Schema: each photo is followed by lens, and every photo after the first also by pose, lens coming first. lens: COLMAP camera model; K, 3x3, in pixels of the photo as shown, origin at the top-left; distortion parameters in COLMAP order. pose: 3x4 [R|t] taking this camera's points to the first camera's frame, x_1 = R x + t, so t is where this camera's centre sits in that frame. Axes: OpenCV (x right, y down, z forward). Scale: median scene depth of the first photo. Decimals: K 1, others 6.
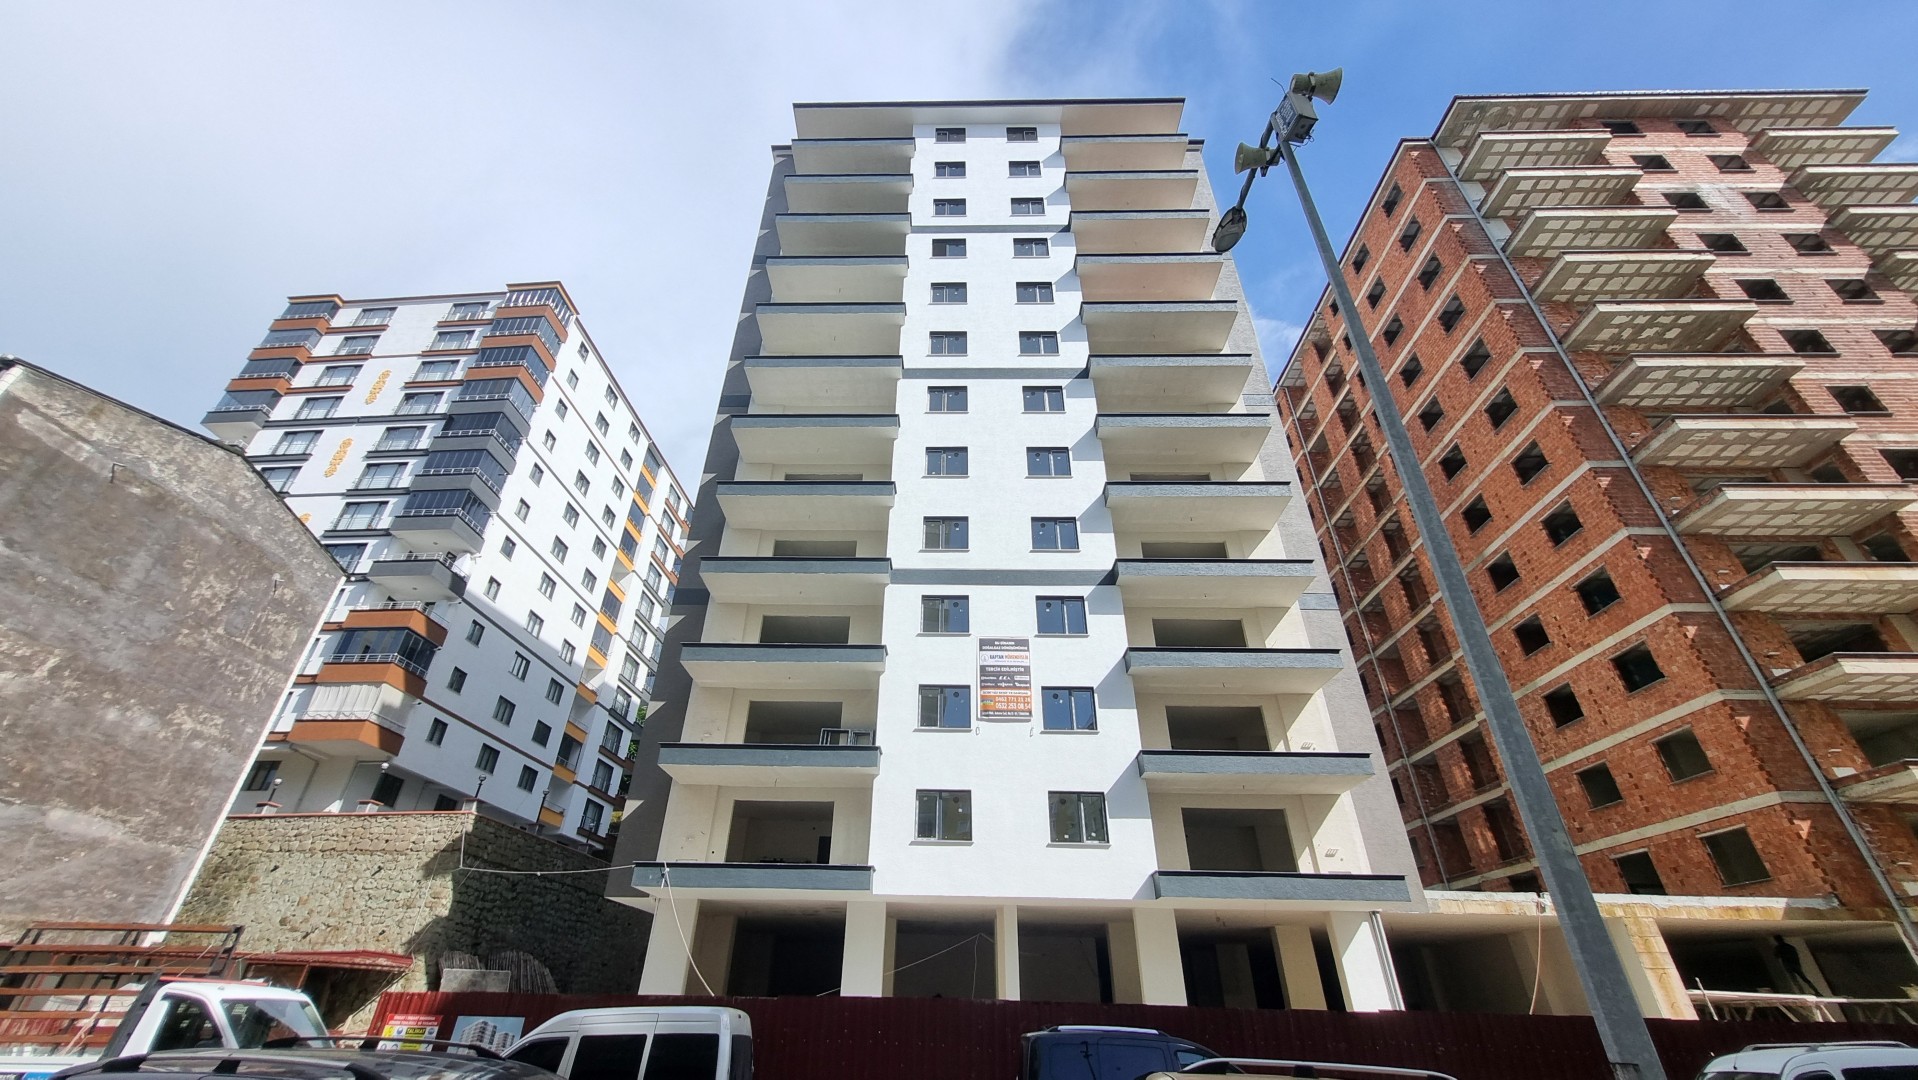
lens RADIAL K [[750.1, 0, 943.4], [0, 750.1, 531.7], [0, 0, 1]] dist [0.004483, -0.001043]
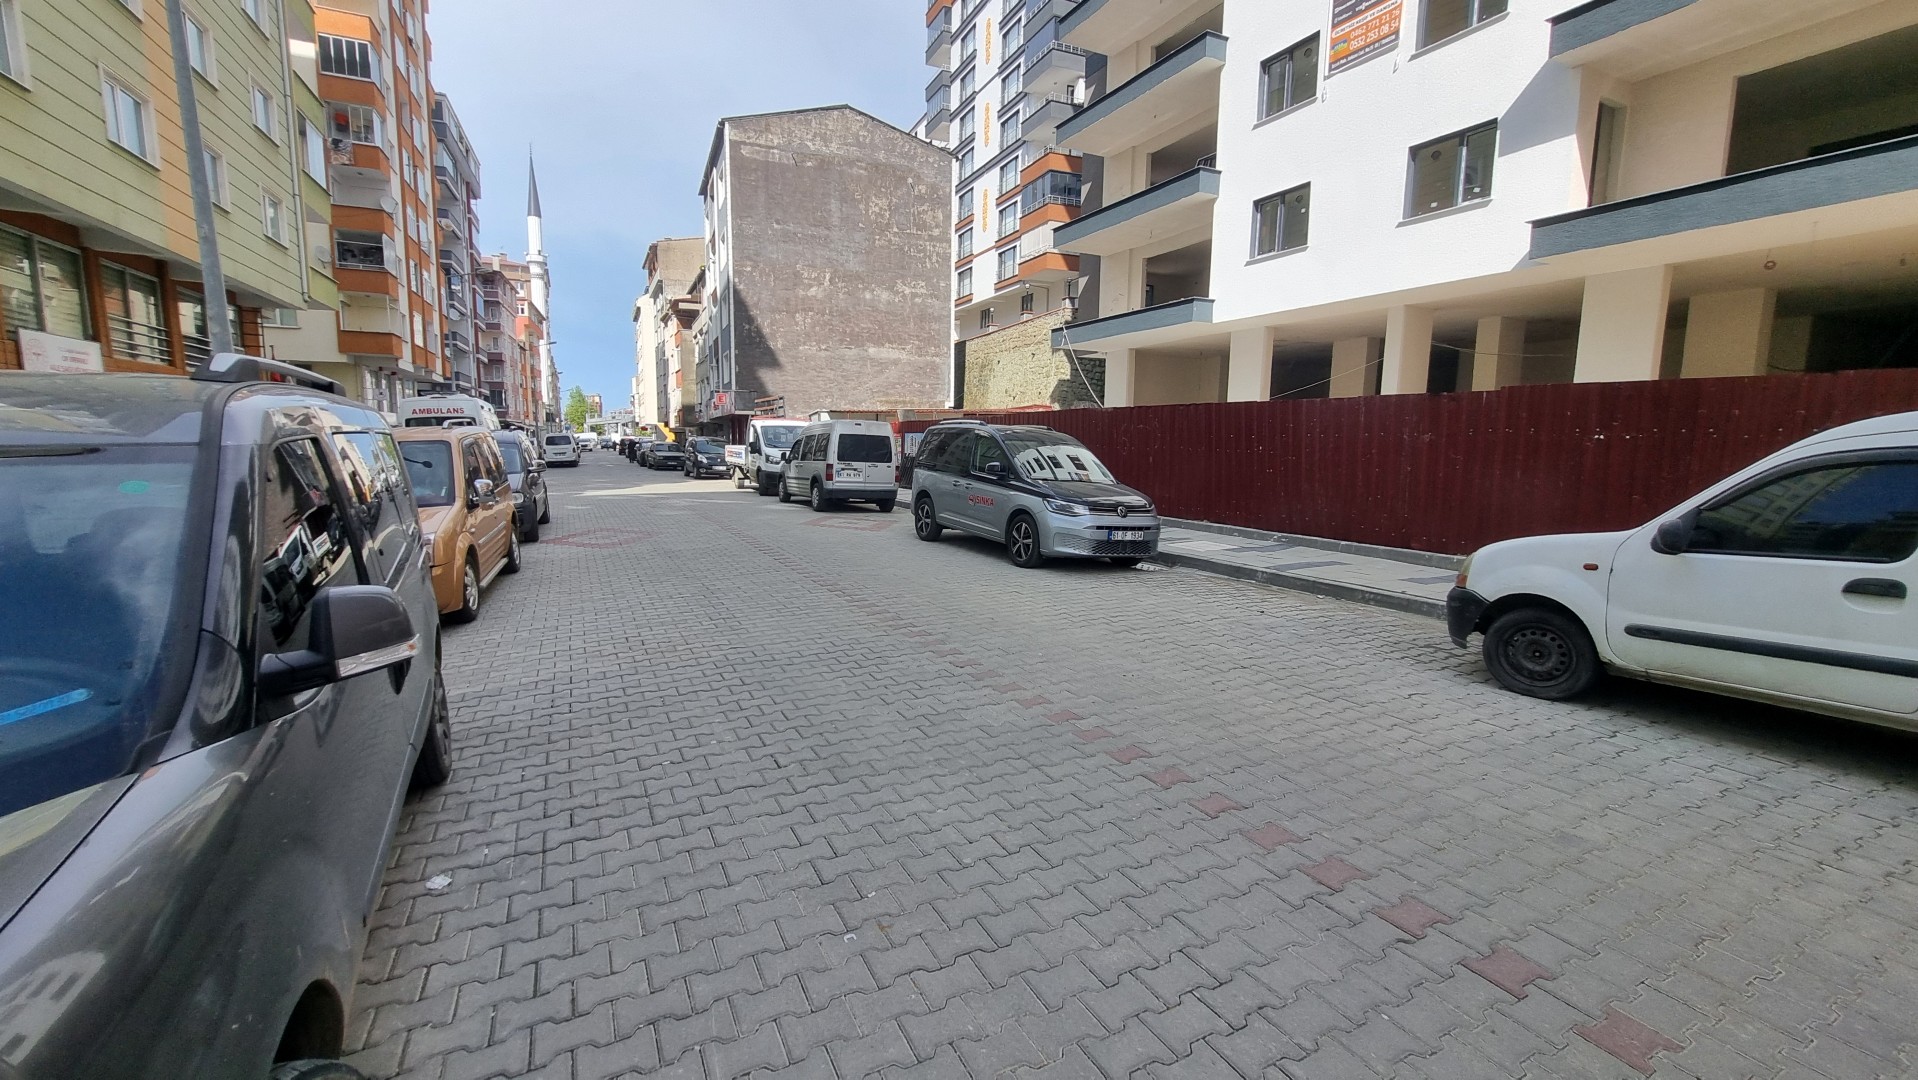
lens RADIAL K [[750.1, 0, 928.2], [0, 750.1, 536.1], [0, 0, 1]] dist [0.004483, -0.001043]
pose [[0.454889, 0.096639, -0.885289, 0.459876], [0.485366, 0.806569, 0.337442, 0.144144], [0.746657, -0.583188, 0.319994, 0.183531]]
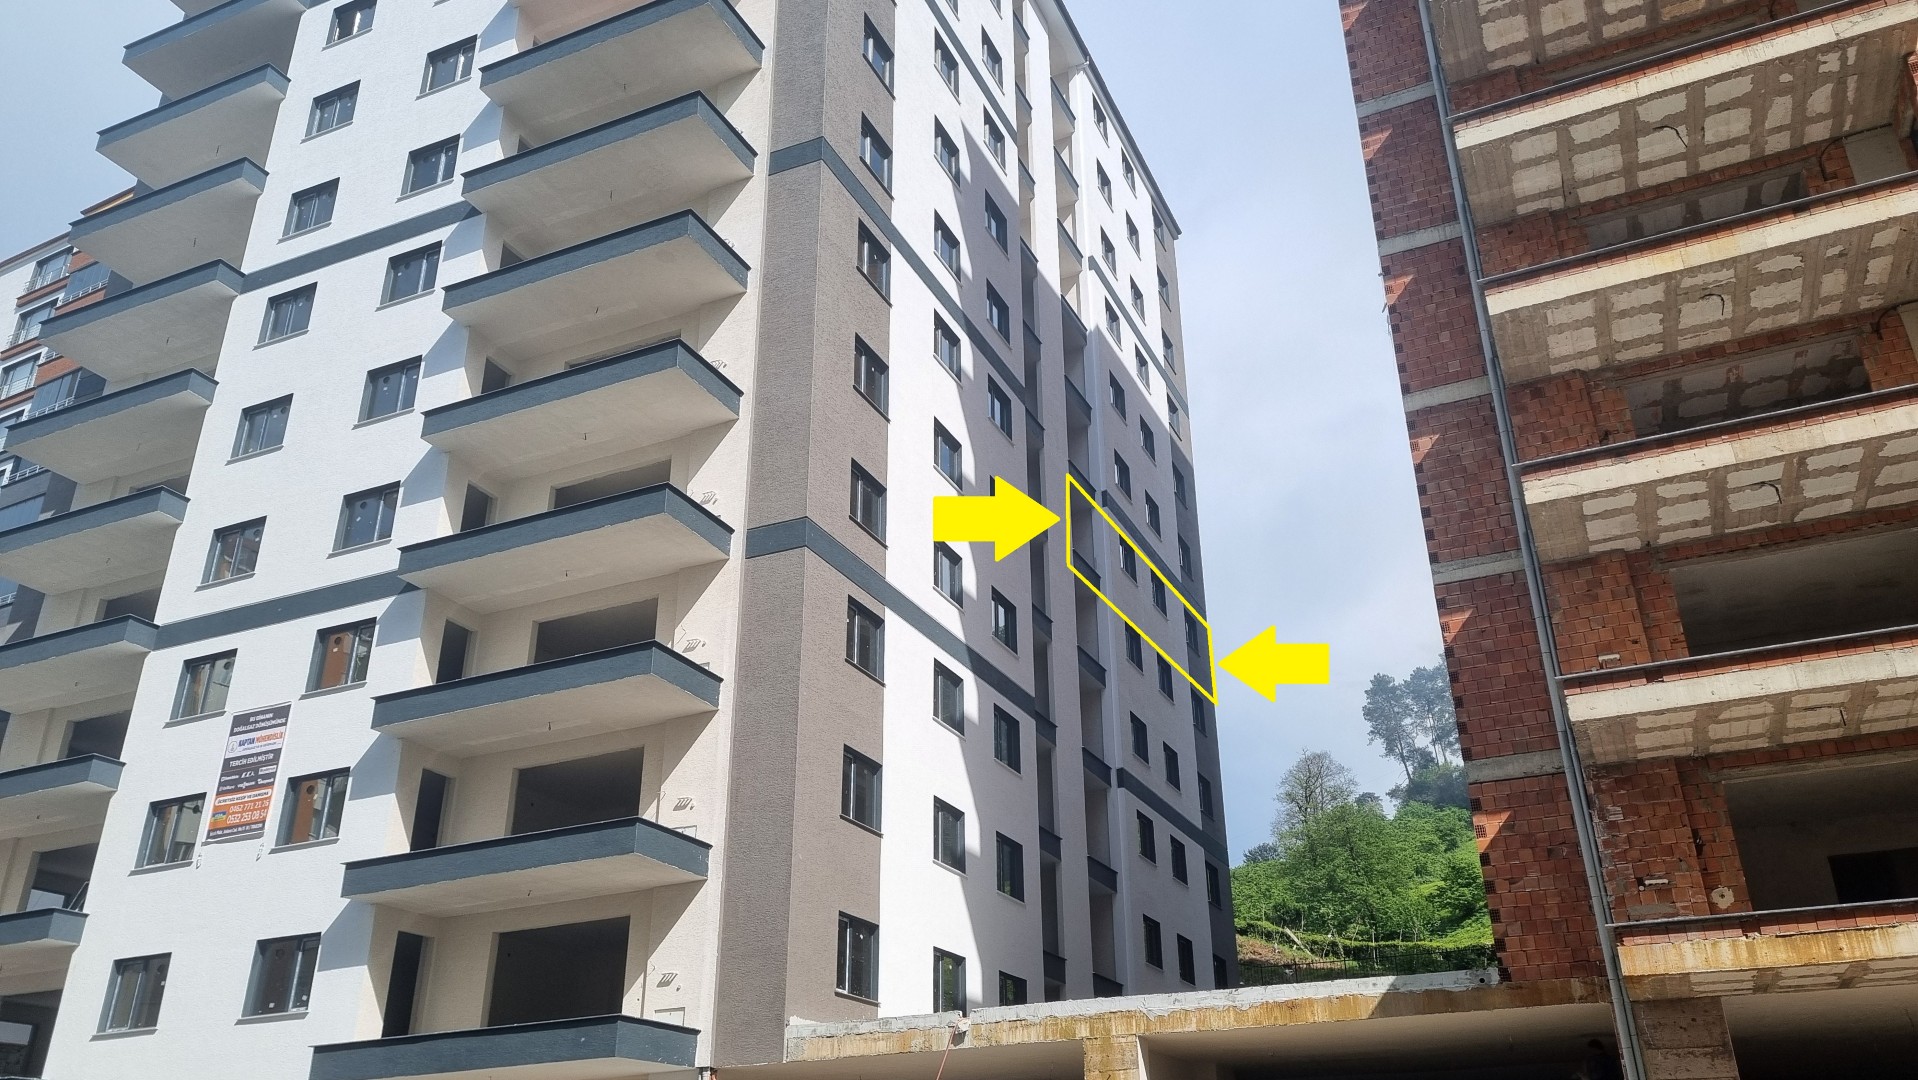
lens RADIAL K [[1459.8, 0, 981.1], [0, 1459.8, 546.6], [0, 0, 1]] dist [0.049496, -0.019758]
pose [[0.922521, -0.200373, -0.329858, 0.955709], [0.240506, 0.966894, 0.085287, 0.041636], [0.301848, -0.158011, 0.940170, 0.020362]]
